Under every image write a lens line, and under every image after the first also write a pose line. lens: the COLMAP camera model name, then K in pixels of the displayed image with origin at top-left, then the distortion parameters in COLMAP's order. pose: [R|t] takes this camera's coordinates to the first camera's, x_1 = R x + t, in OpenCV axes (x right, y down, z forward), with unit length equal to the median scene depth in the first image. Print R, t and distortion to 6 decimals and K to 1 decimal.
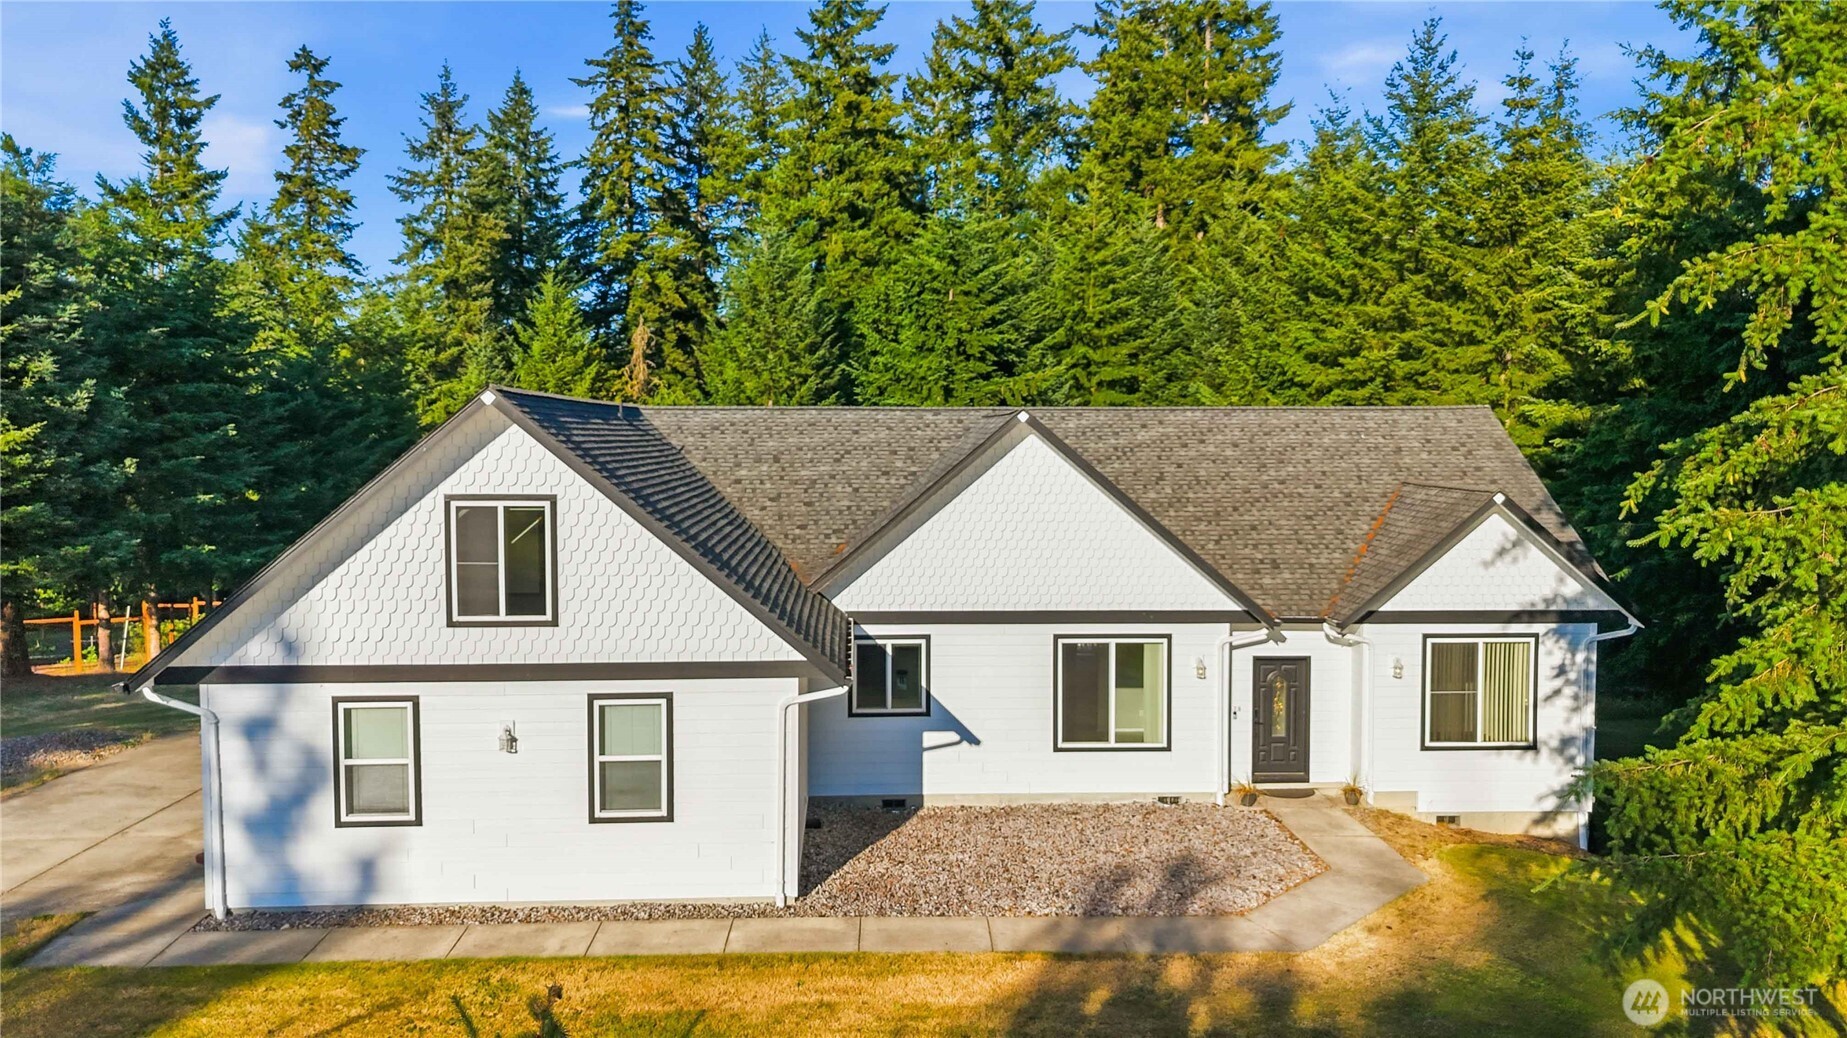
lens RADIAL K [[1369.8, 0, 929.3], [0, 1369.8, 522.7], [0, 0, 1]] dist [0.058367, -0.054518]
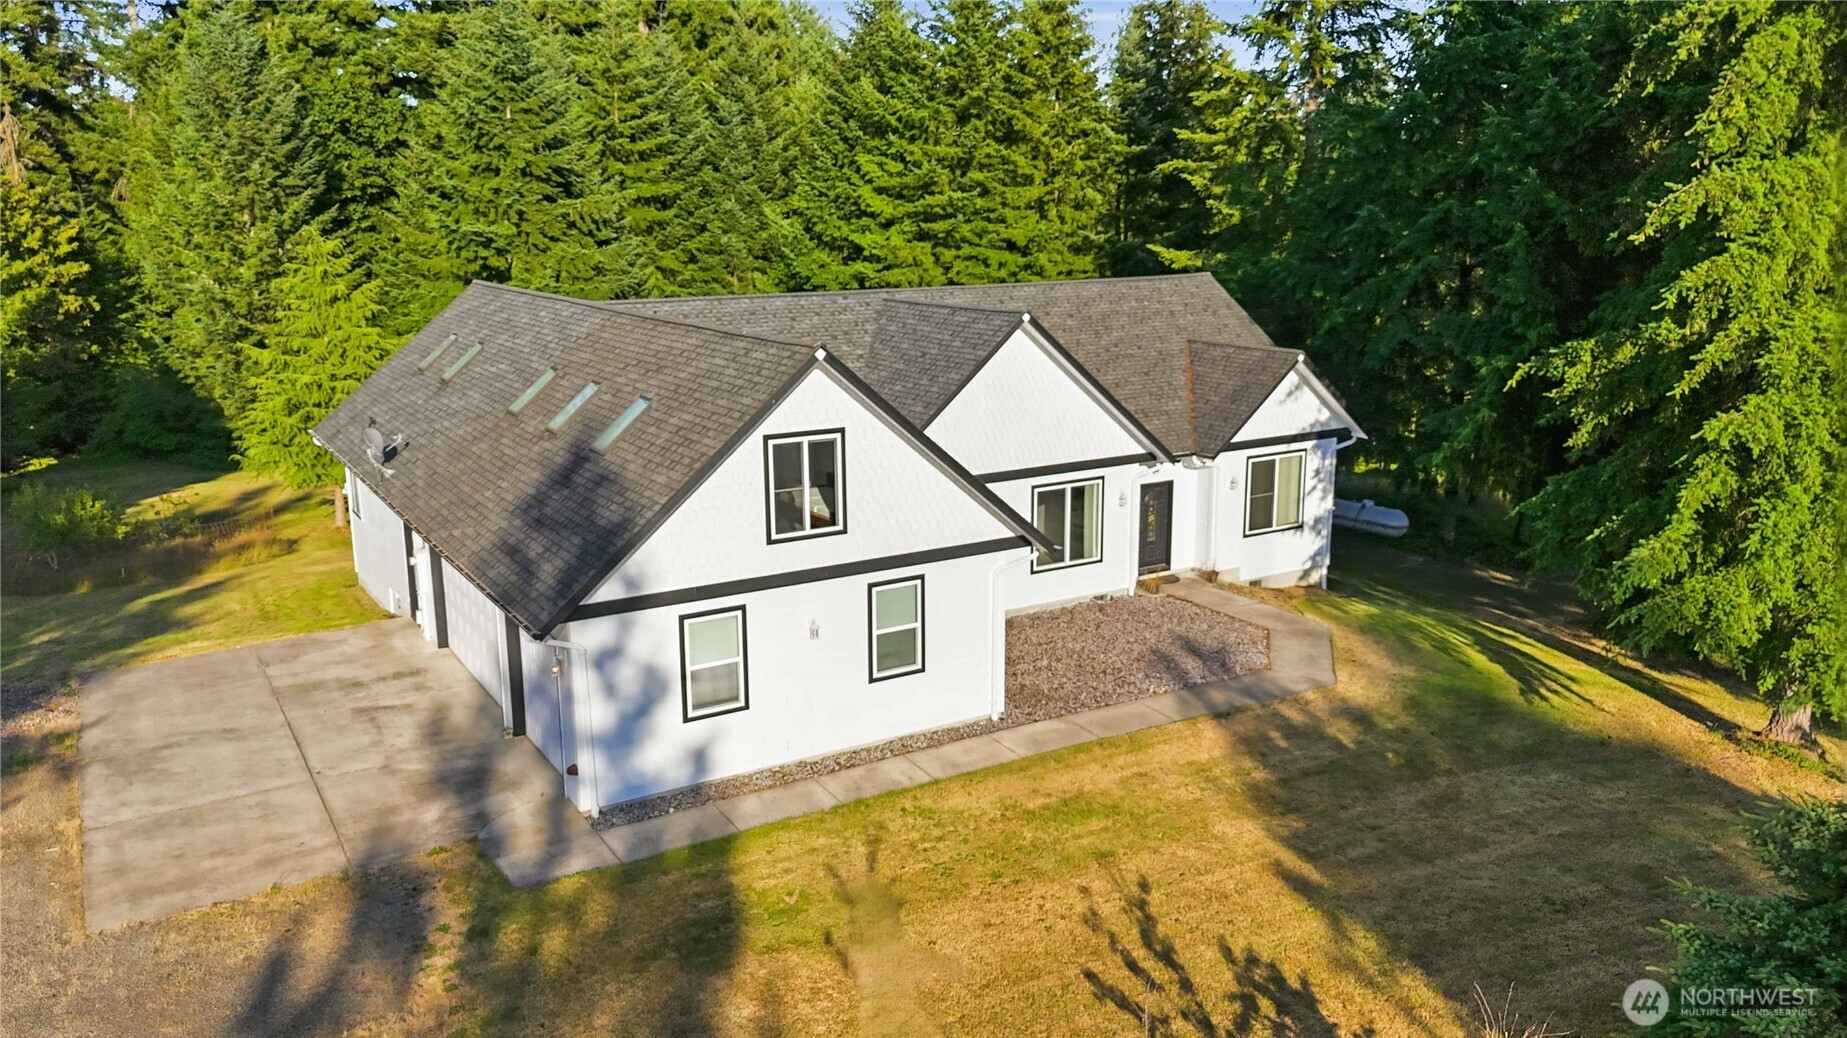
lens RADIAL K [[1369.8, 0, 925.2], [0, 1369.8, 517.5], [0, 0, 1]] dist [0.058367, -0.054518]
pose [[0.879522, -0.112975, 0.462252, -0.582345], [0.037558, 0.984859, 0.169239, -0.107512], [-0.474373, -0.131488, 0.870449, -0.069354]]
